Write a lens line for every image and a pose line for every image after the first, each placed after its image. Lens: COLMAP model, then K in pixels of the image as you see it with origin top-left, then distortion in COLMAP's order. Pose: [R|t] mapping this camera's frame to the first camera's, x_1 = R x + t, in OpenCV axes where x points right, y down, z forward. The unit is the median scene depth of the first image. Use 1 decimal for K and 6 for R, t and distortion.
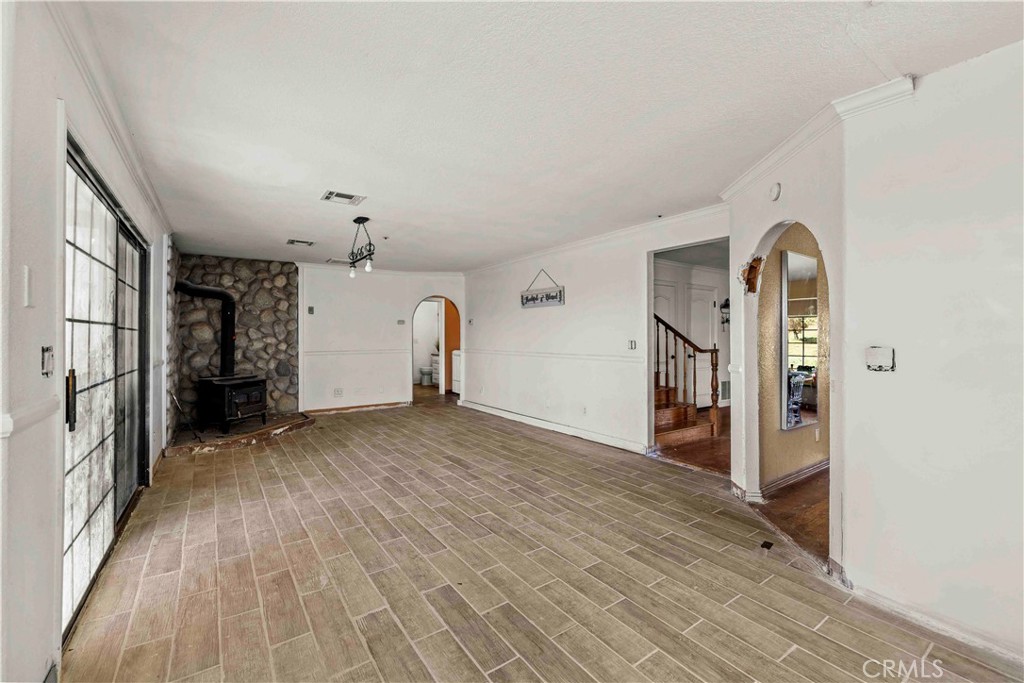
lens RADIAL K [[421.4, 0, 506.6], [0, 421.4, 337.0], [0, 0, 1]] dist [0.001753, -0.000276]
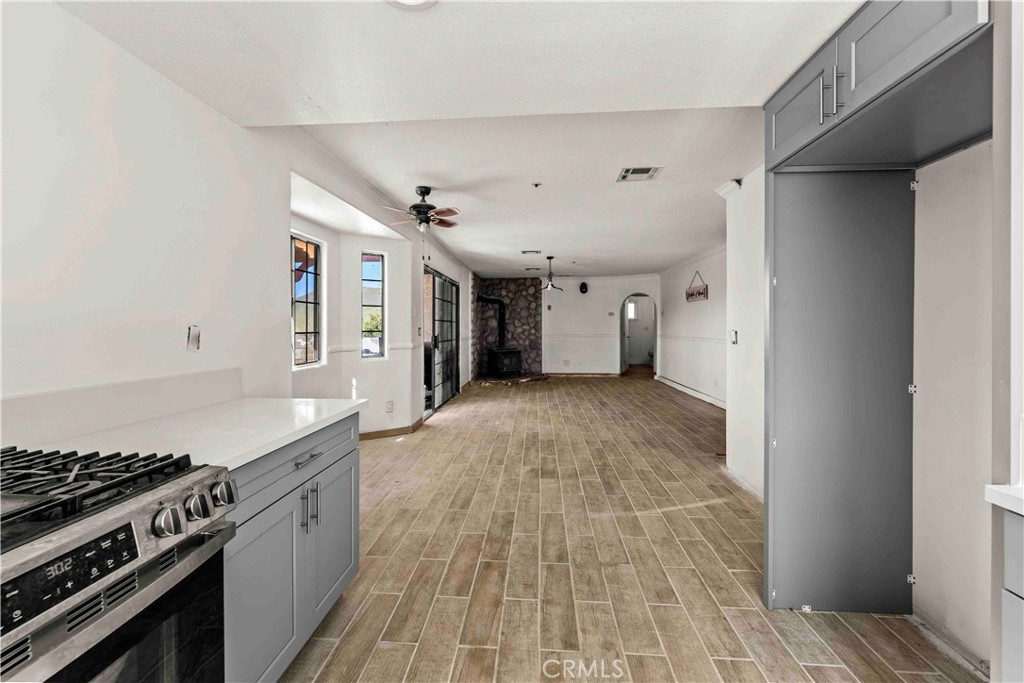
lens RADIAL K [[421.4, 0, 512.2], [0, 421.4, 332.7], [0, 0, 1]] dist [0.001753, -0.000276]
pose [[0.785877, 0.010994, -0.618285, 0.405317], [-0.000259, 0.999848, 0.017449, 0.000844], [0.618382, -0.013552, 0.785760, -0.309460]]
